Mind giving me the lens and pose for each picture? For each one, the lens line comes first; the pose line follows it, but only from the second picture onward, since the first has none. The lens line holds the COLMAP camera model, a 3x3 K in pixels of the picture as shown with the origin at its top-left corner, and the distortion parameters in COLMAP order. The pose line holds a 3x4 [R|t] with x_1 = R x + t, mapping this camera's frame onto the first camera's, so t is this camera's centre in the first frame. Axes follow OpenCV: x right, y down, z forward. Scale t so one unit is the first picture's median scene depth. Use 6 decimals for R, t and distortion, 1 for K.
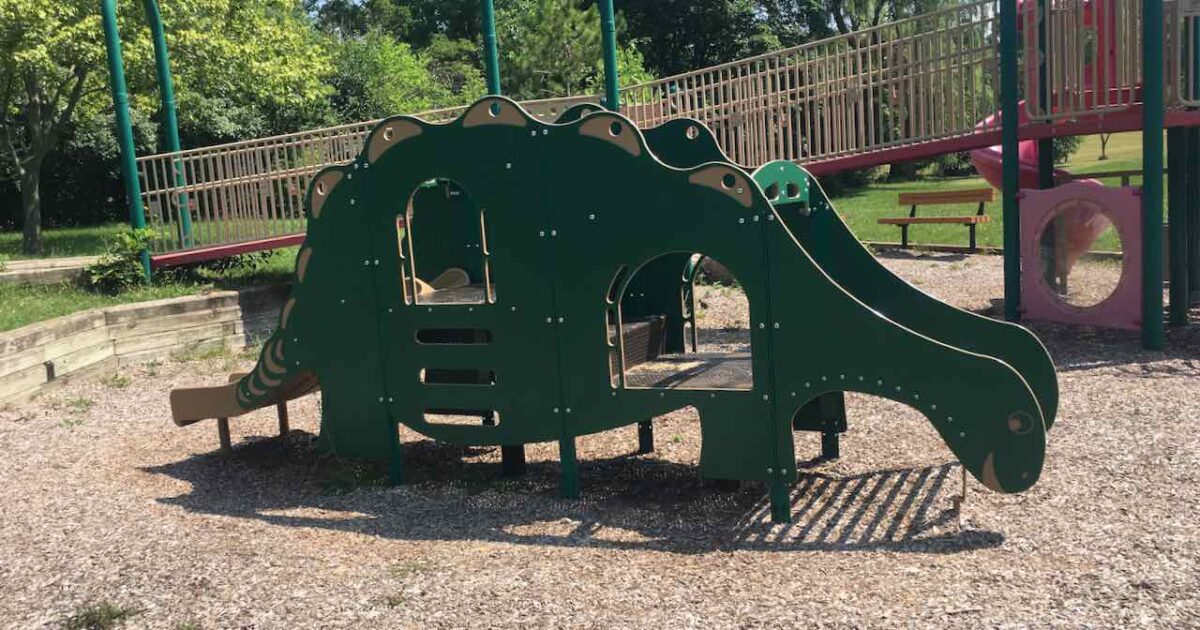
lens RADIAL K [[1095.2, 0, 600.0], [0, 1095.2, 315.0], [0, 0, 1]] dist [0.084956, 0.001253]
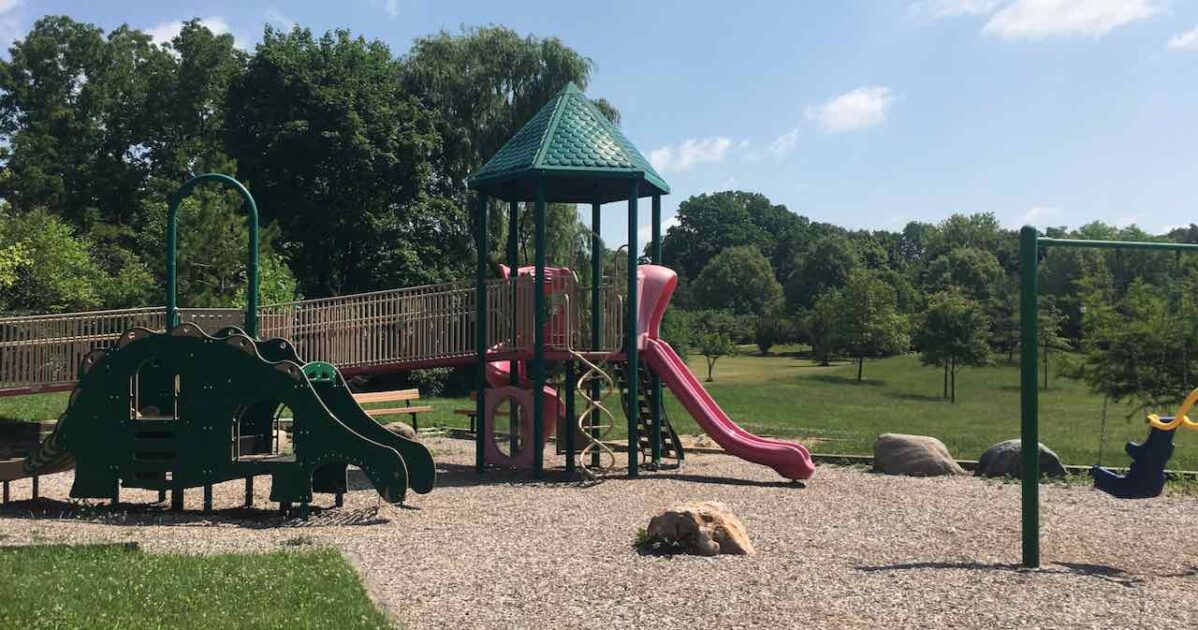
lens RADIAL K [[1413.0, 0, 599.0], [0, 1413.0, 315.0], [0, 0, 1]] dist [0.010270, 0.015058]
pose [[0.969018, 0.081310, 0.233223, 0.009585], [-0.041457, 0.984408, -0.170947, 0.057496], [-0.243486, 0.155982, 0.957280, -0.469639]]
